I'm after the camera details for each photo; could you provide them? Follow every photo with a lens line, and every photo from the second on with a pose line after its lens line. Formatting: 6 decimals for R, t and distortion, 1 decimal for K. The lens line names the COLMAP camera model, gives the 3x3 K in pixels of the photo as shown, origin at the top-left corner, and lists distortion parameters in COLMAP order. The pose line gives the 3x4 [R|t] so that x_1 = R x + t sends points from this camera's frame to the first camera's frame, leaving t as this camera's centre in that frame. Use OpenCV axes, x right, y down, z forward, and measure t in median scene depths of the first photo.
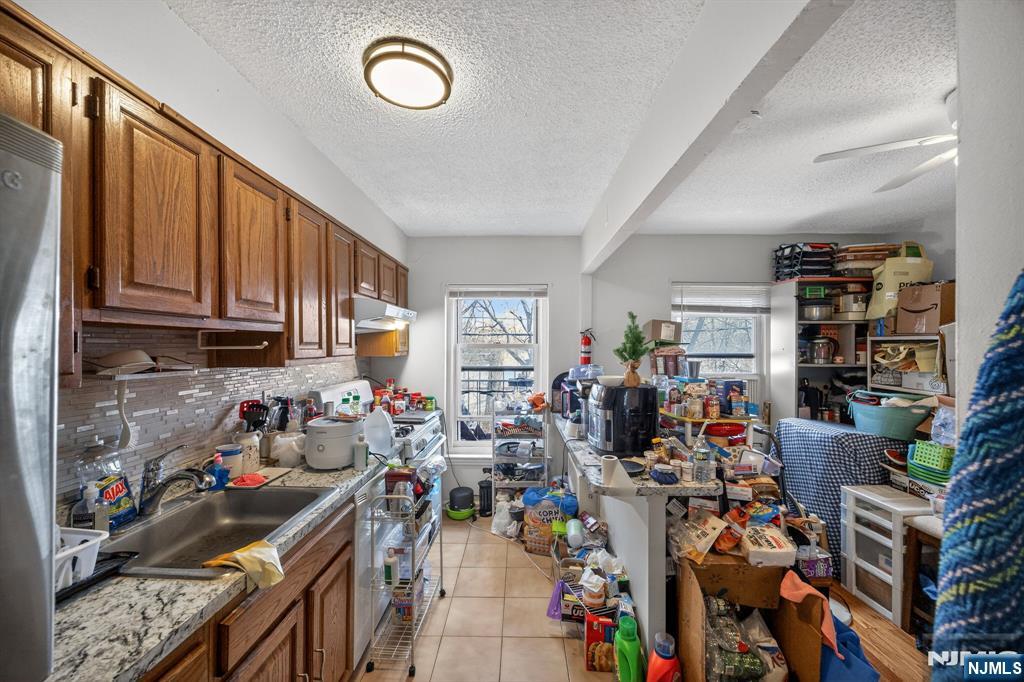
lens RADIAL K [[392.3, 0, 512.1], [0, 392.3, 343.1], [0, 0, 1]] dist [-0.002477, 0.000184]
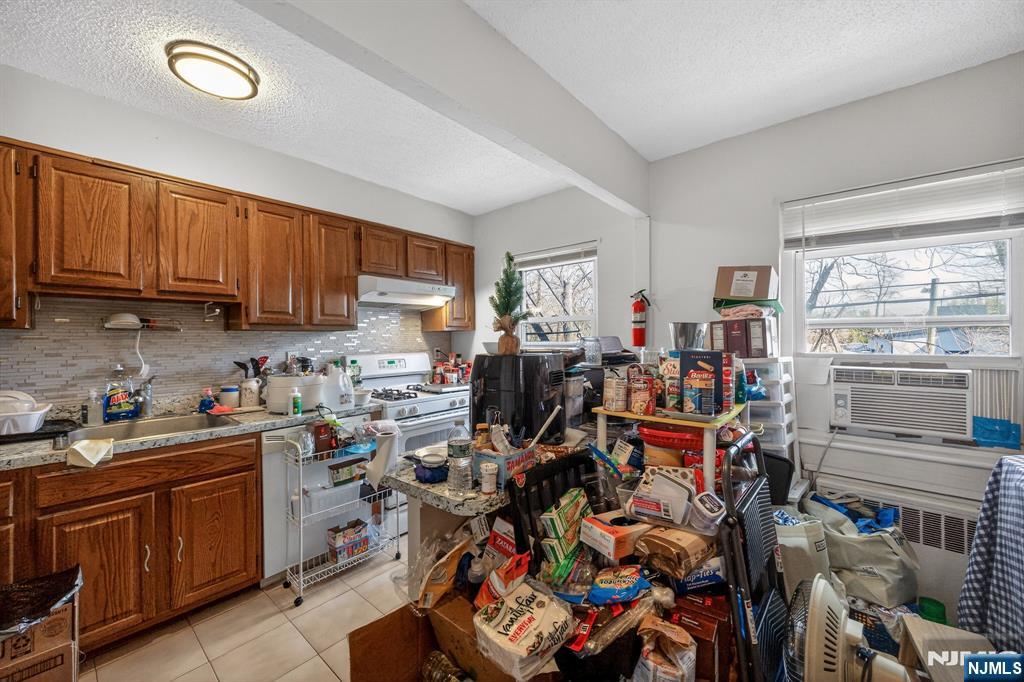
lens RADIAL K [[392.3, 0, 510.7], [0, 392.3, 338.0], [0, 0, 1]] dist [-0.002477, 0.000184]
pose [[0.775781, -0.008081, -0.630950, 0.884779], [0.011776, 0.999929, 0.001673, 0.091443], [0.630892, -0.008728, 0.775822, 0.501870]]
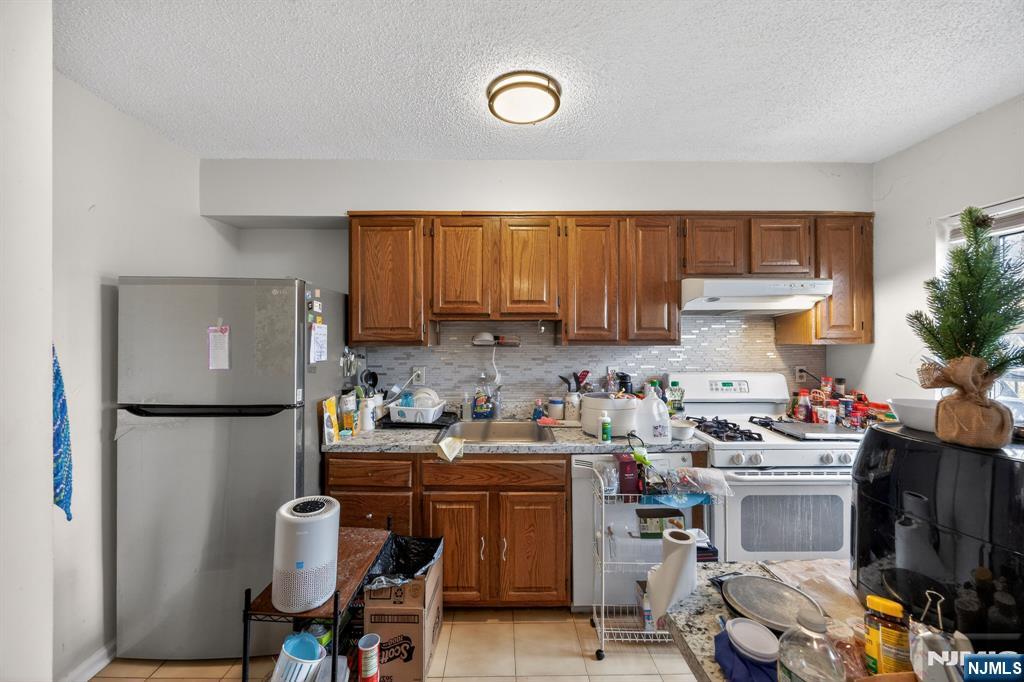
lens RADIAL K [[392.3, 0, 507.9], [0, 392.3, 337.7], [0, 0, 1]] dist [-0.002477, 0.000184]
pose [[0.041797, 0.000699, -0.999126, 0.704838], [0.004985, 0.999987, 0.000908, 0.028431], [0.999114, -0.005018, 0.041793, 0.697628]]
